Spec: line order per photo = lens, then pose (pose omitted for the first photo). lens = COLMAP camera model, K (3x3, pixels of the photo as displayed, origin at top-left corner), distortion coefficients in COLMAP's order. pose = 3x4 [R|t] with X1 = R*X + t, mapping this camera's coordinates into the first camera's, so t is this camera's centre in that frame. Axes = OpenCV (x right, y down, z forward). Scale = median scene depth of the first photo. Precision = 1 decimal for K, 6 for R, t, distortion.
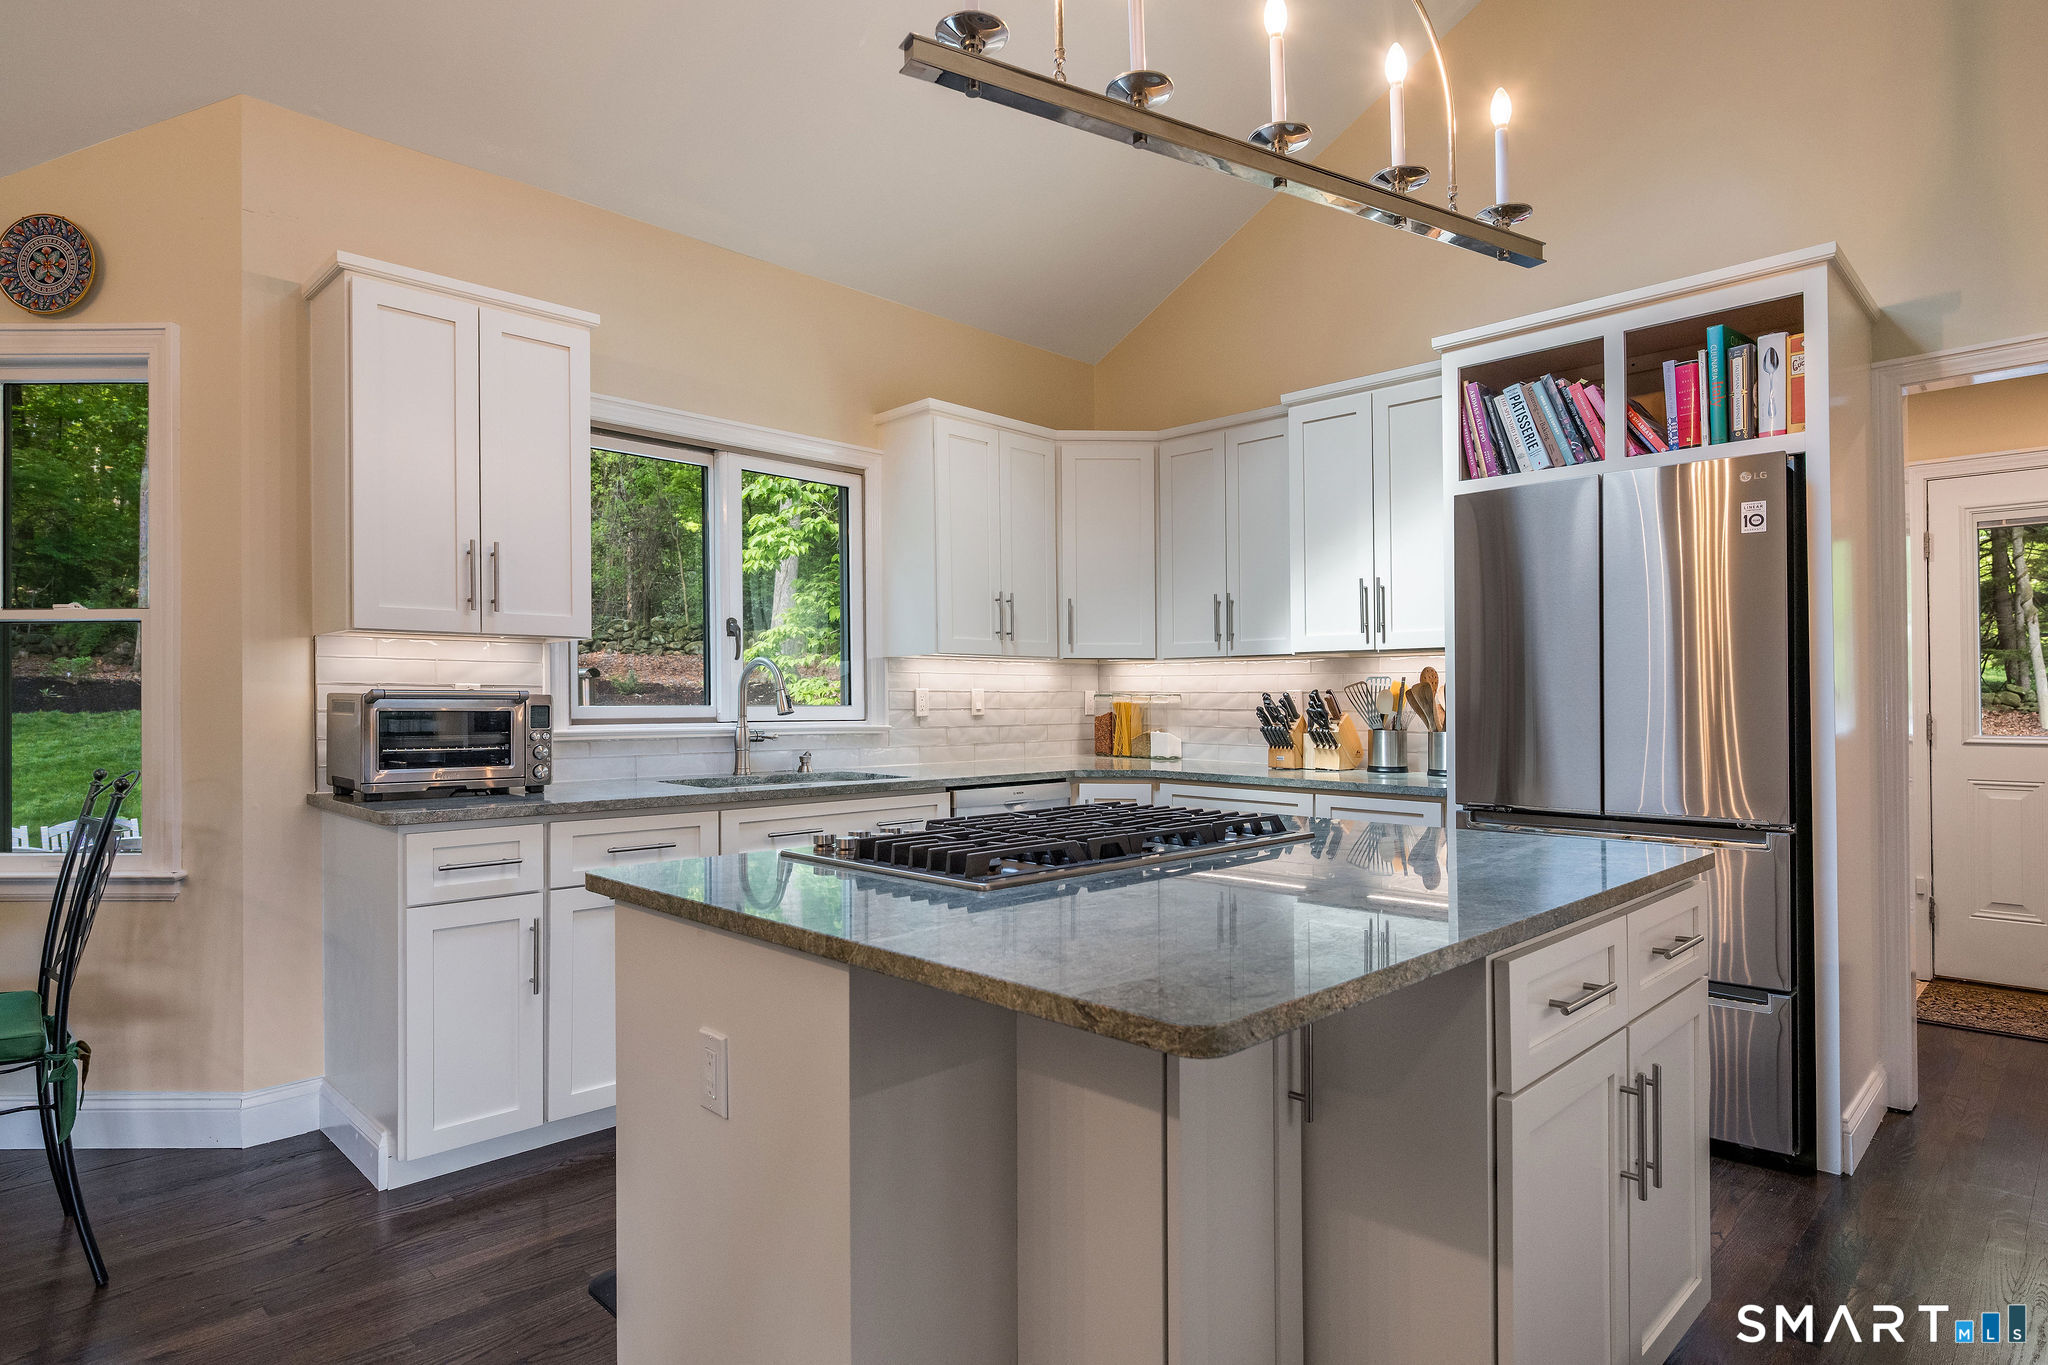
lens RADIAL K [[1096.9, 0, 1016.7], [0, 1096.9, 684.3], [0, 0, 1]] dist [0.001907, -0.002214]
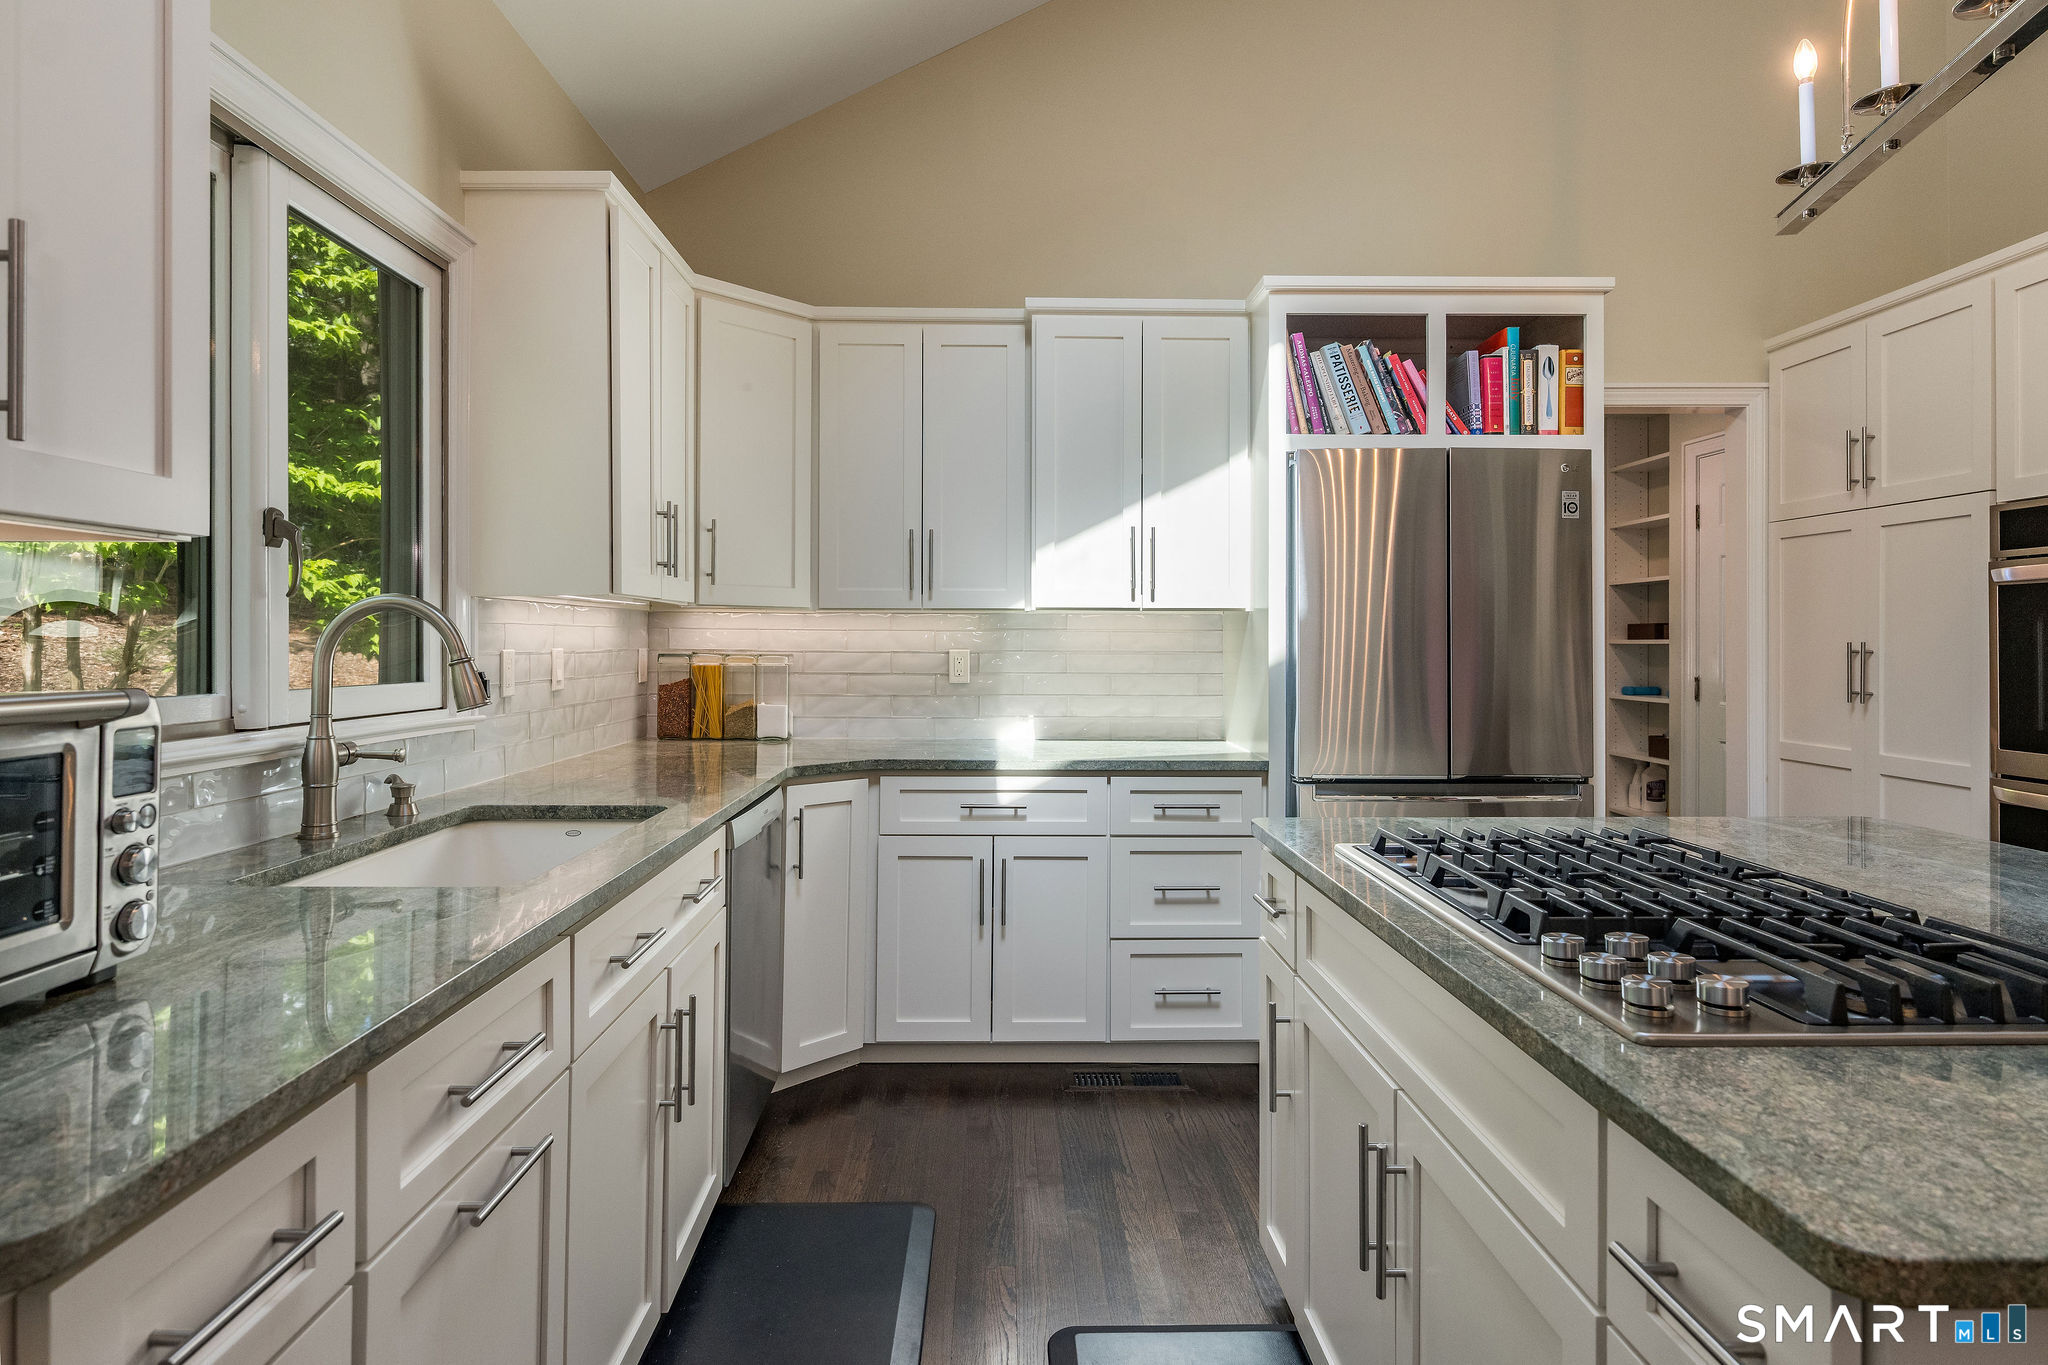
lens RADIAL K [[1096.9, 0, 989.0], [0, 1096.9, 644.1], [0, 0, 1]] dist [0.001907, -0.002214]
pose [[0.697700, 0.001198, 0.716389, -0.483013], [-0.012482, 0.999867, 0.010484, -0.012583], [-0.716281, -0.016257, 0.697622, 0.561478]]
